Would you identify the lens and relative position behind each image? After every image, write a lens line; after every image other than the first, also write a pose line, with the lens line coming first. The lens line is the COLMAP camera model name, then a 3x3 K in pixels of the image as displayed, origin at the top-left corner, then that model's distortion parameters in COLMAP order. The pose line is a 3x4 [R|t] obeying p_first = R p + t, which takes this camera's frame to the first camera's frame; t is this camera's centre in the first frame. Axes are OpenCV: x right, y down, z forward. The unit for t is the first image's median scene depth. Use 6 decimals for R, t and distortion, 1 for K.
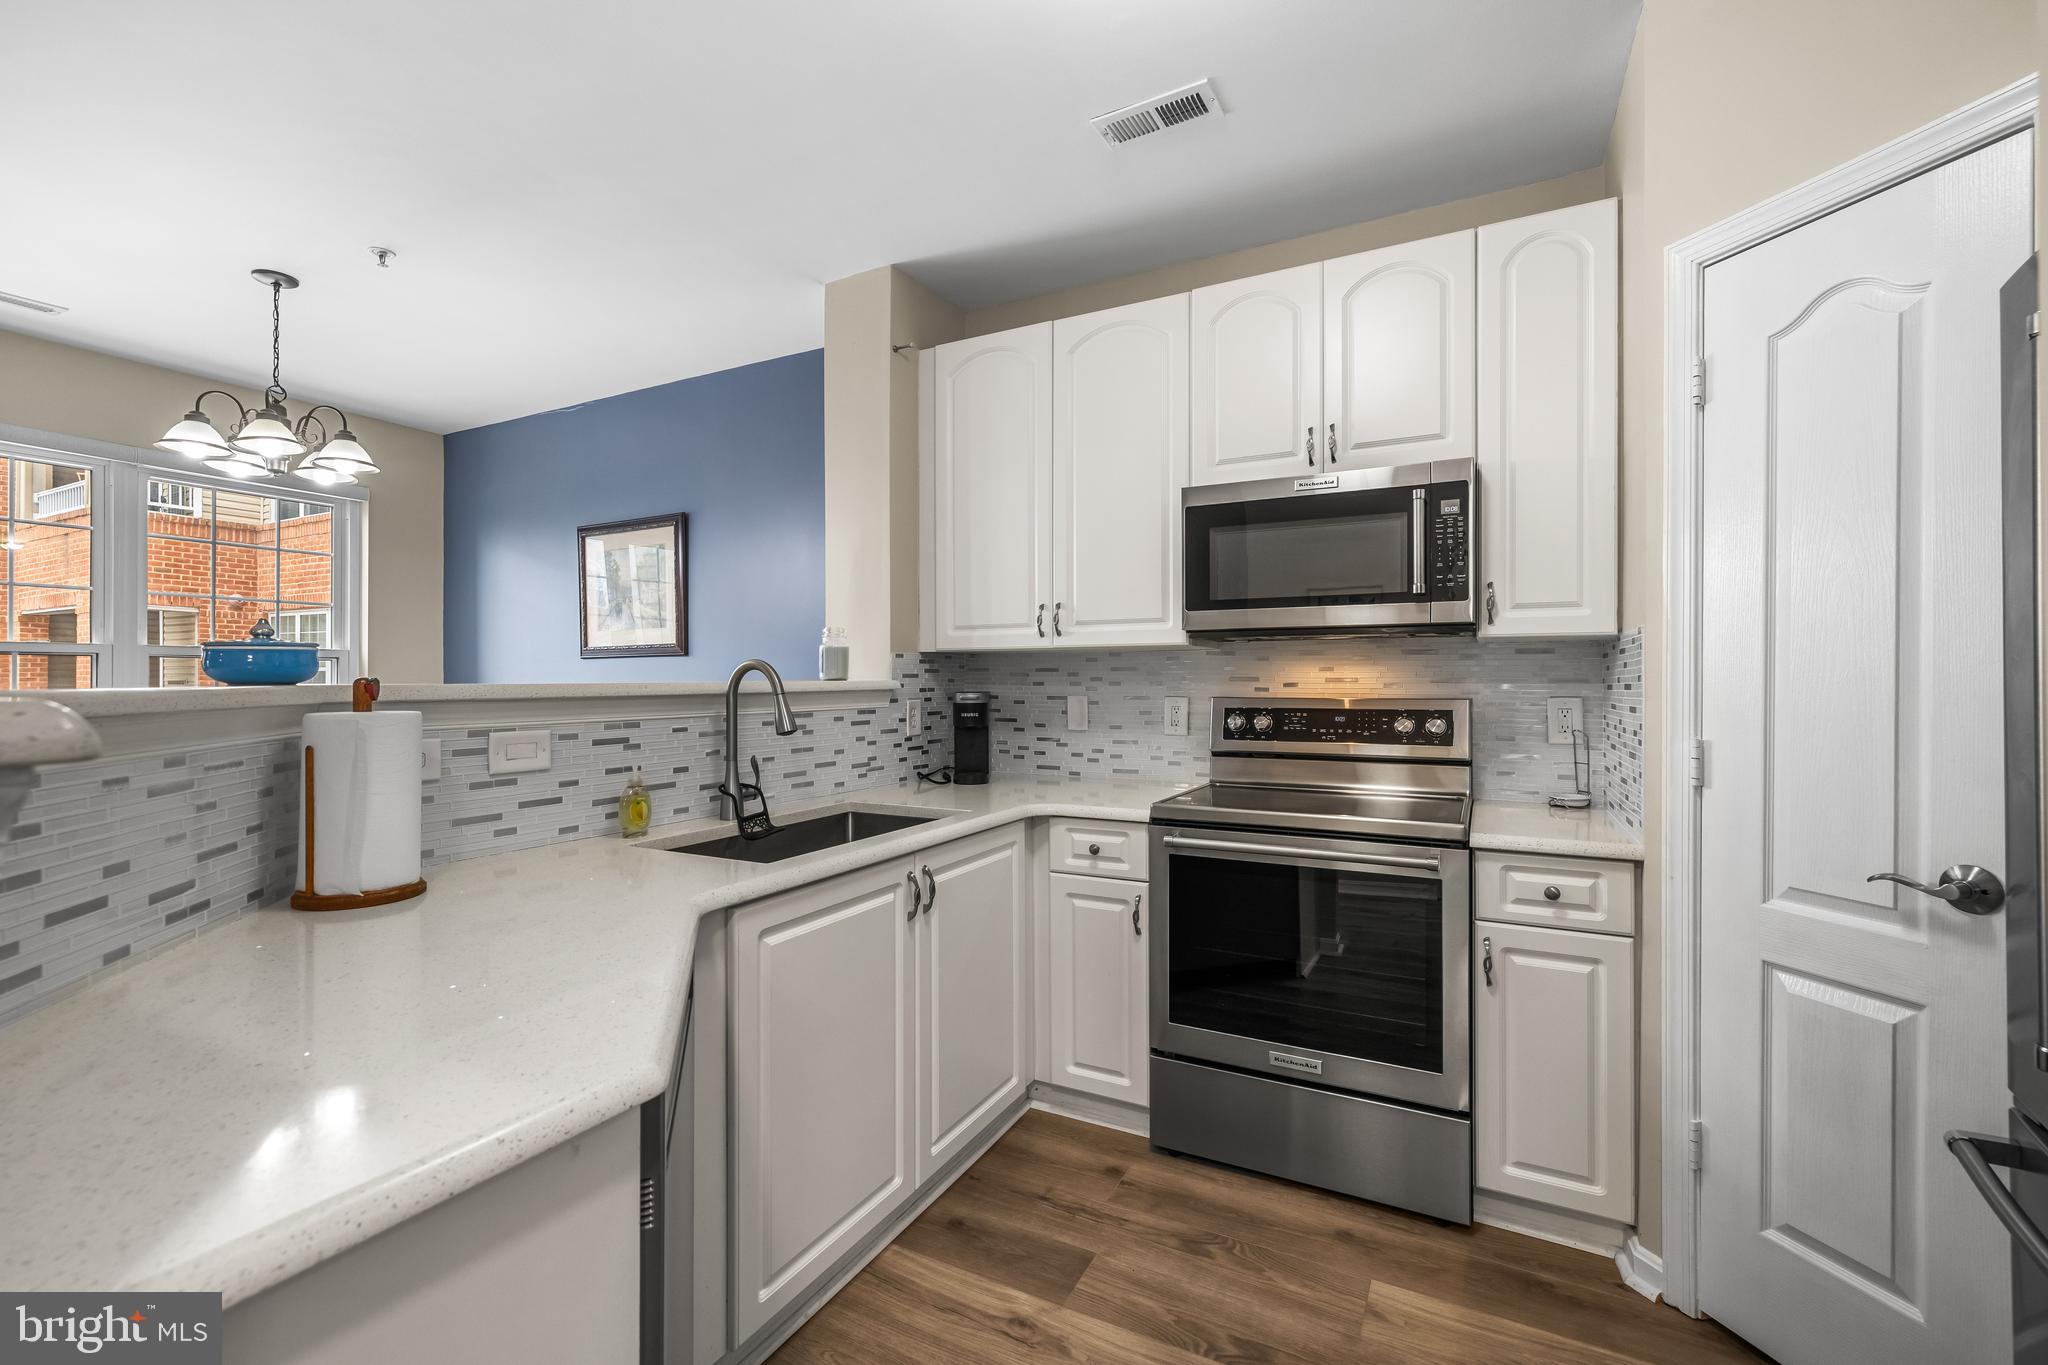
lens RADIAL K [[872.1, 0, 1028.4], [0, 872.1, 679.5], [0, 0, 1]] dist [-0.001017, 0.000643]
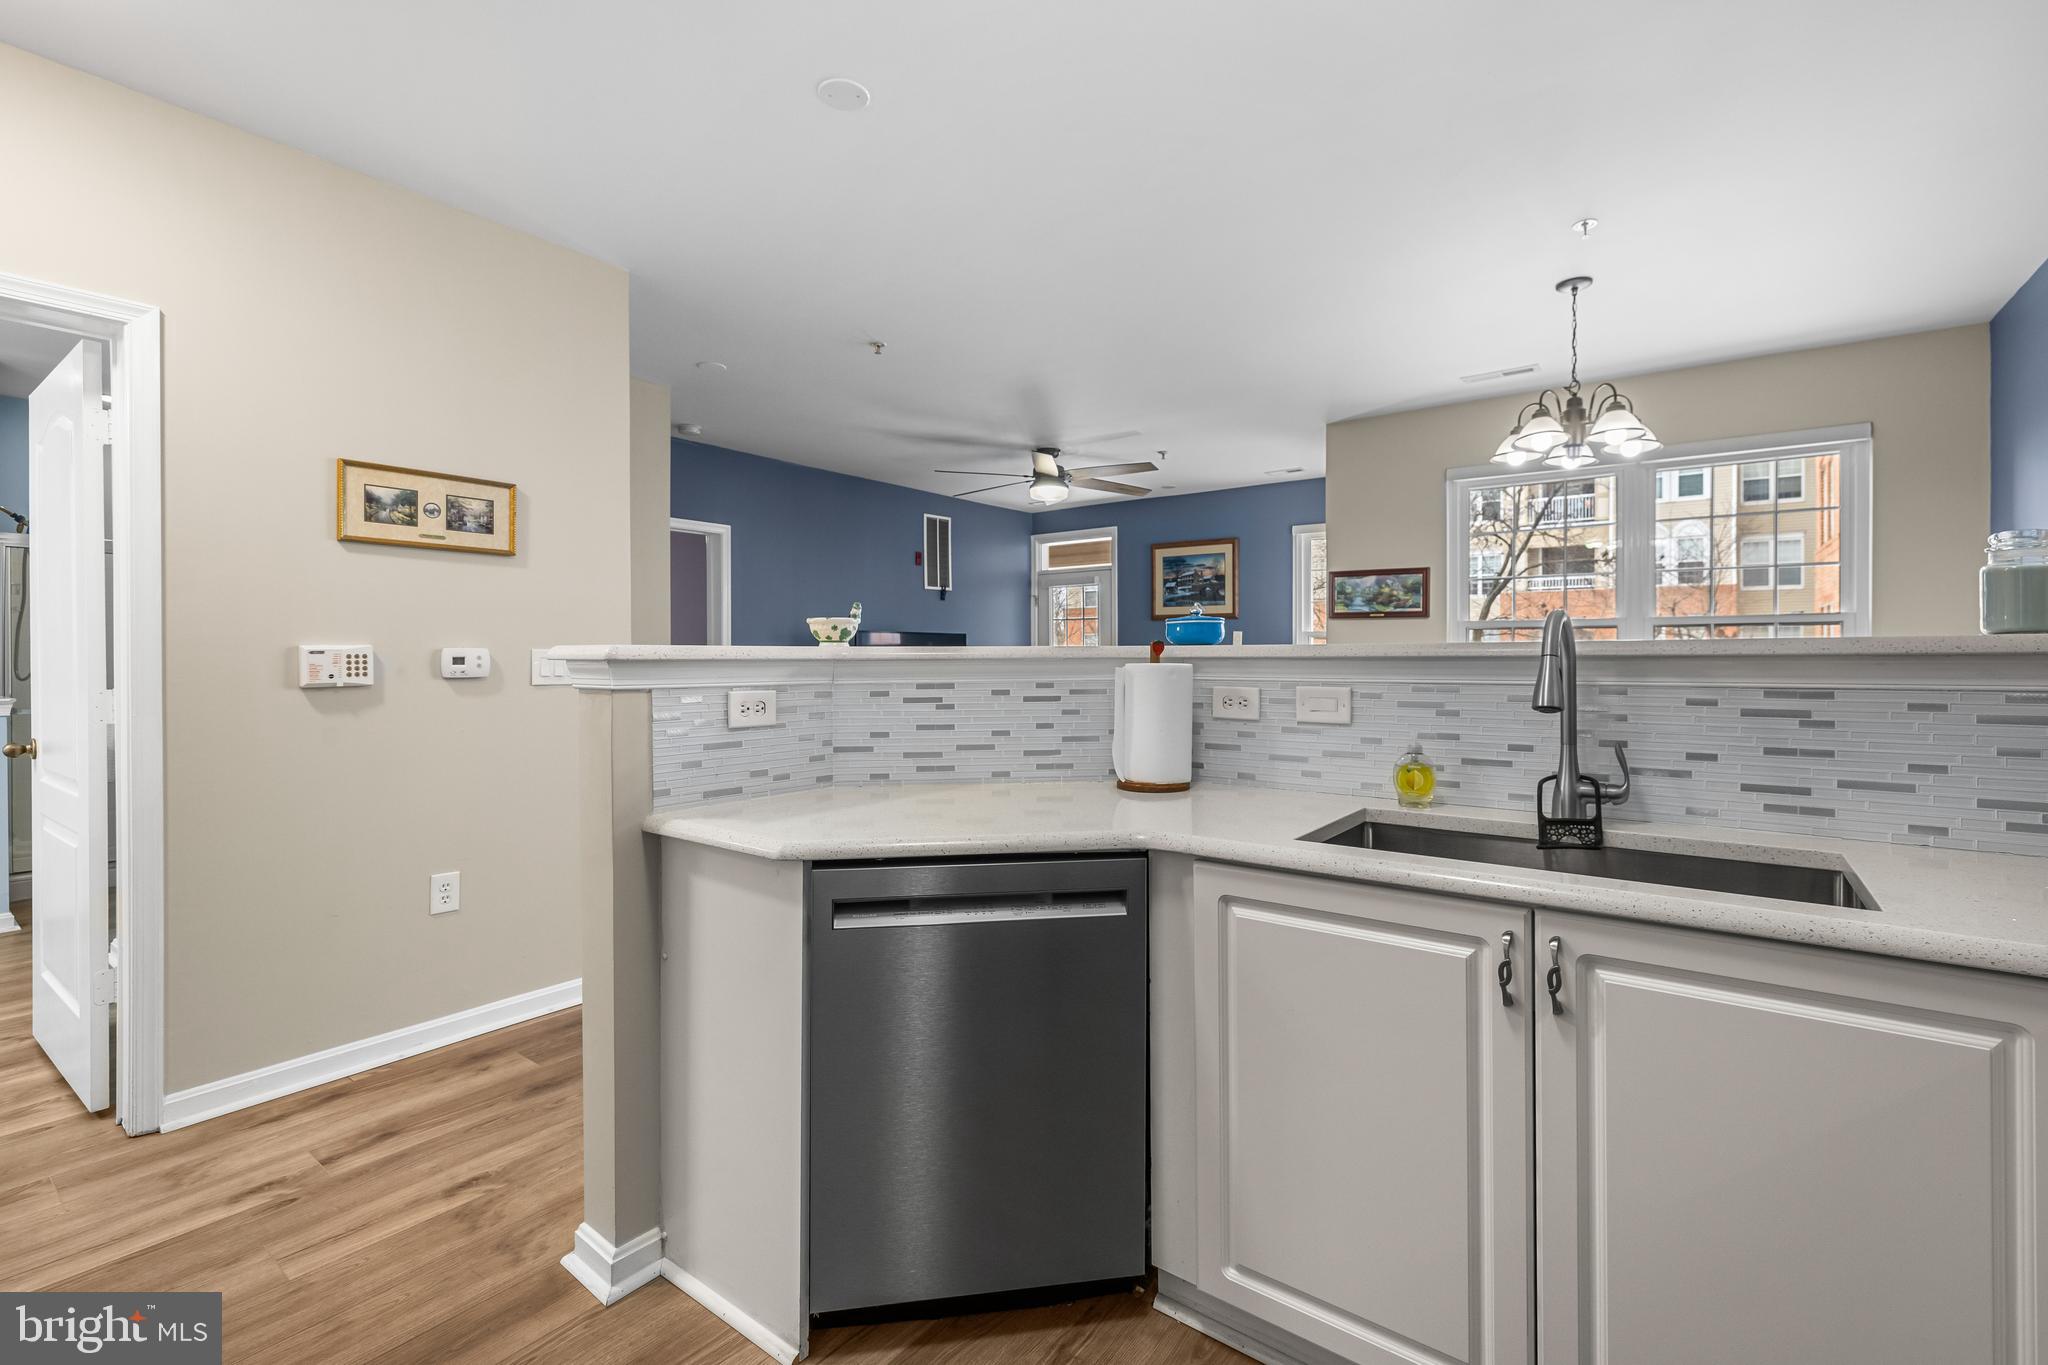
lens RADIAL K [[872.1, 0, 1042.6], [0, 872.1, 677.3], [0, 0, 1]] dist [-0.001017, 0.000643]
pose [[-0.144857, 0.026507, -0.989097, 0.440098], [0.004270, 0.999649, 0.026164, 0.012591], [0.989443, -0.000433, -0.144919, 0.619476]]
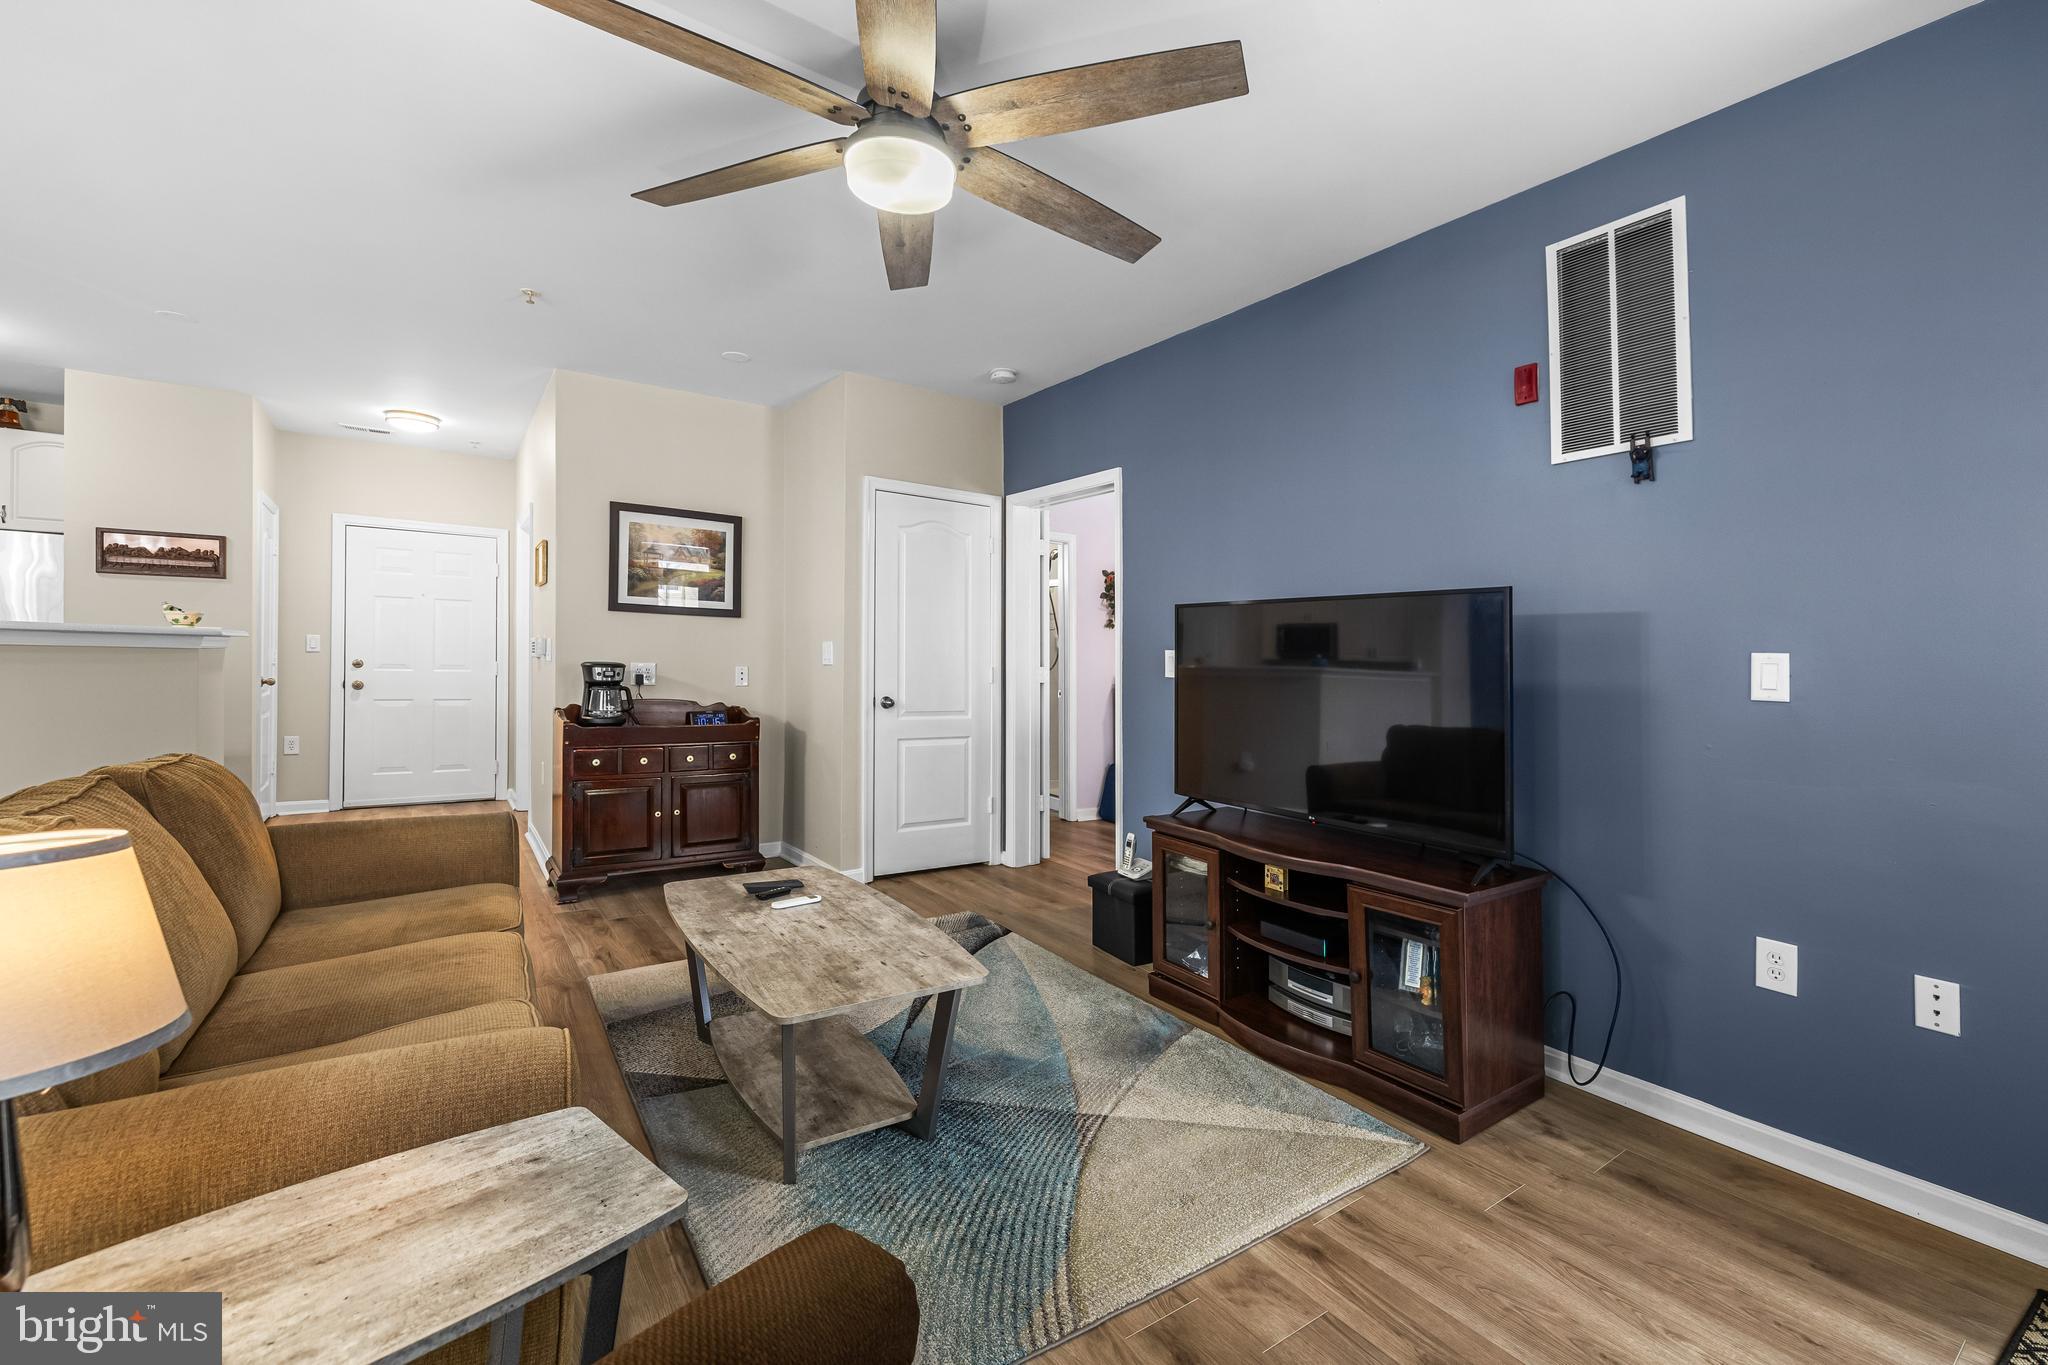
lens RADIAL K [[872.1, 0, 1040.5], [0, 872.1, 648.1], [0, 0, 1]] dist [-0.001017, 0.000643]
pose [[-0.885823, -0.012377, 0.463858, -2.684778], [-0.022325, 0.999623, -0.015960, 0.030331], [-0.463485, -0.024494, -0.885766, 0.986795]]
